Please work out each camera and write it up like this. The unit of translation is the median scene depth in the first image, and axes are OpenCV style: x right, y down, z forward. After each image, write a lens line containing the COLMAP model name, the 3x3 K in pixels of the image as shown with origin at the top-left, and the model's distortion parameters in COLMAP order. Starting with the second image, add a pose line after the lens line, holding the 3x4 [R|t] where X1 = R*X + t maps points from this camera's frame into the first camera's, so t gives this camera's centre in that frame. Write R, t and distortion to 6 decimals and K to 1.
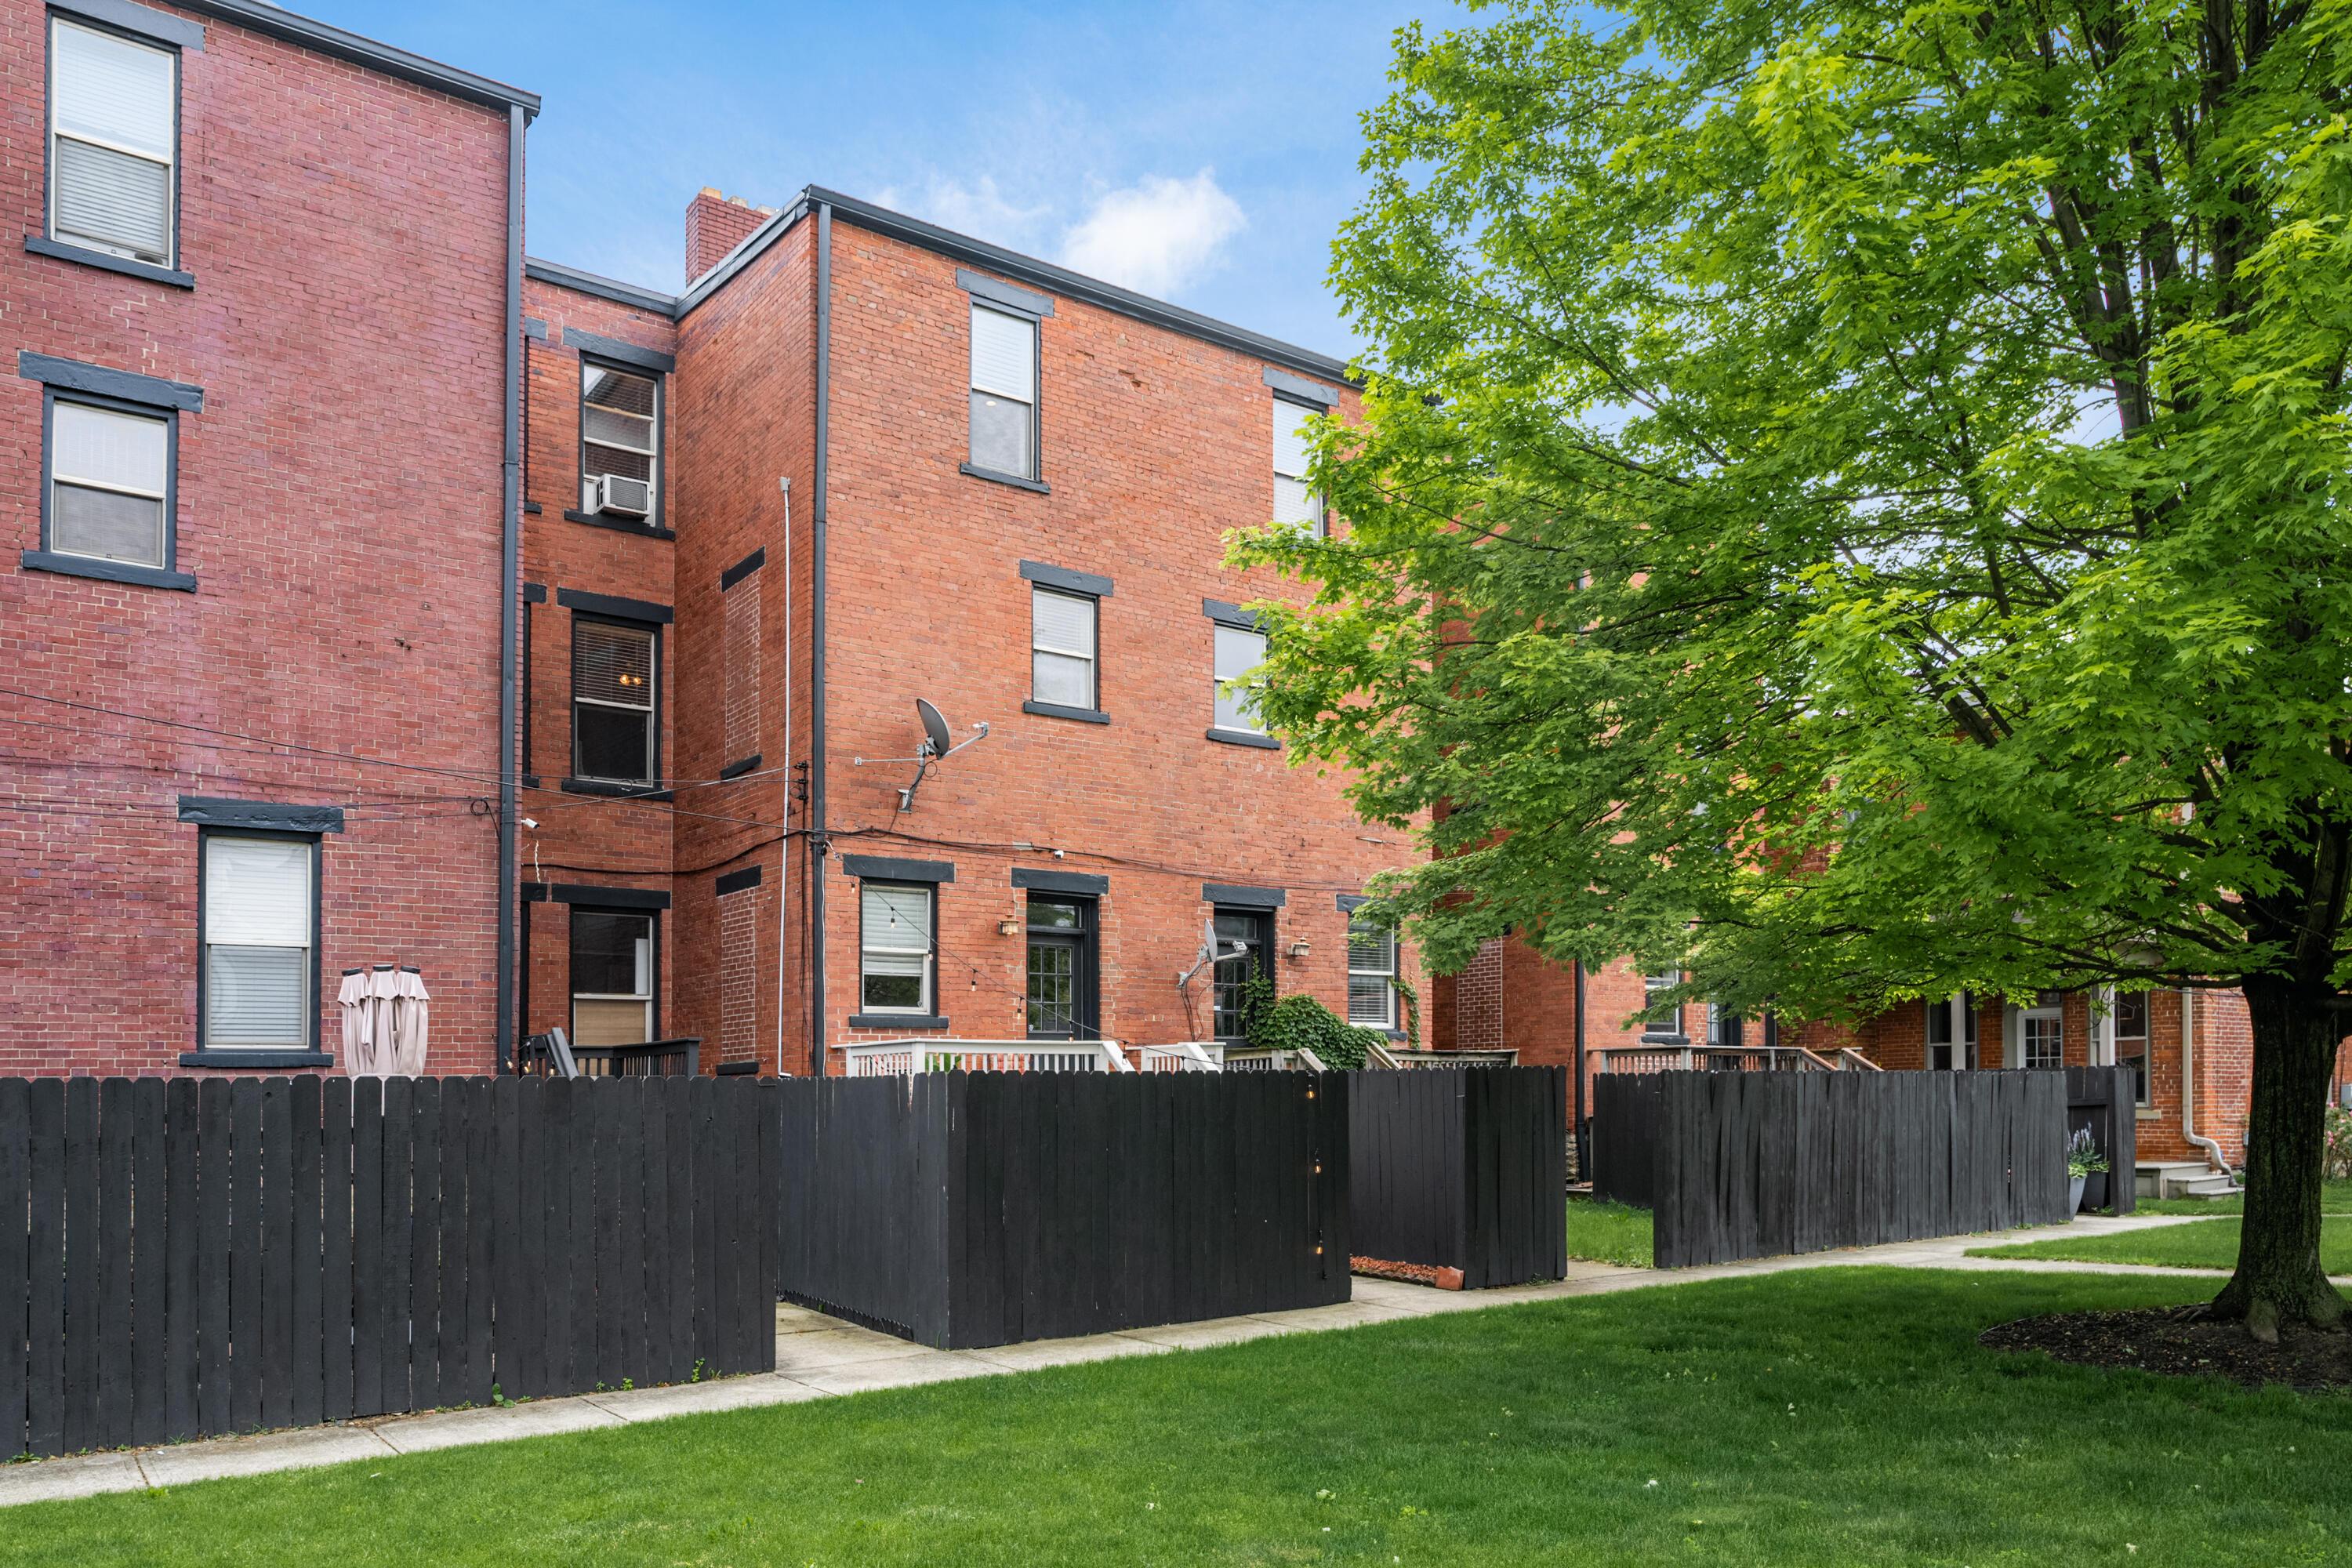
lens RADIAL K [[1724.7, 0, 1174.4], [0, 1724.7, 798.5], [0, 0, 1]] dist [0.008844, -0.000467]
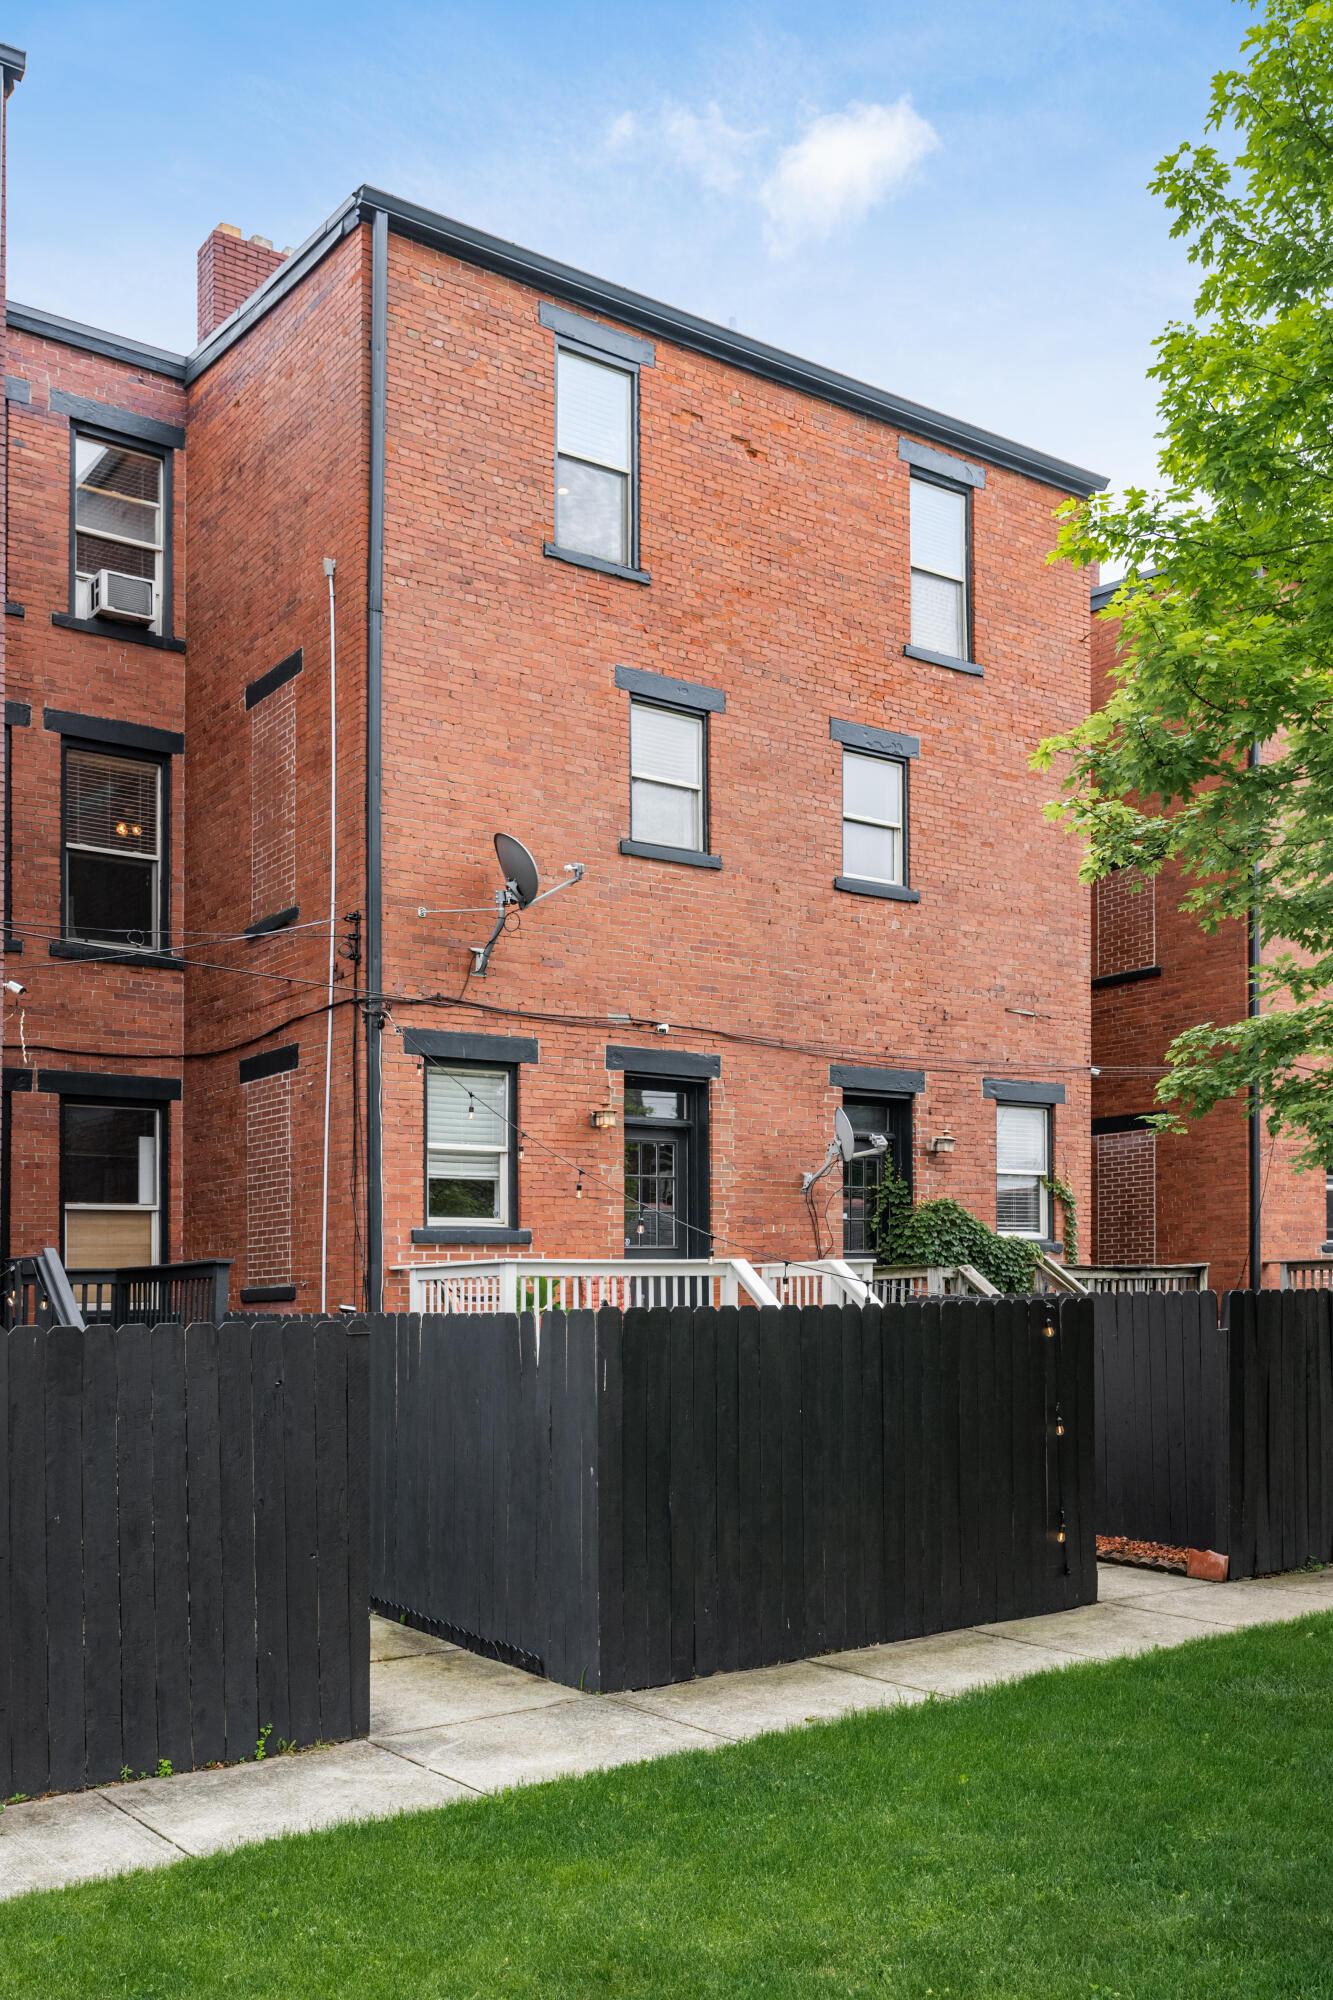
lens RADIAL K [[1752.2, 0, 666.3], [0, 1752.2, 986.1], [0, 0, 1]] dist [-0.000680, 0.021631]
pose [[0.999966, -0.006070, 0.005549, -0.071454], [0.006113, 0.999951, -0.007733, 0.019153], [-0.005502, 0.007767, 0.999955, 0.177672]]
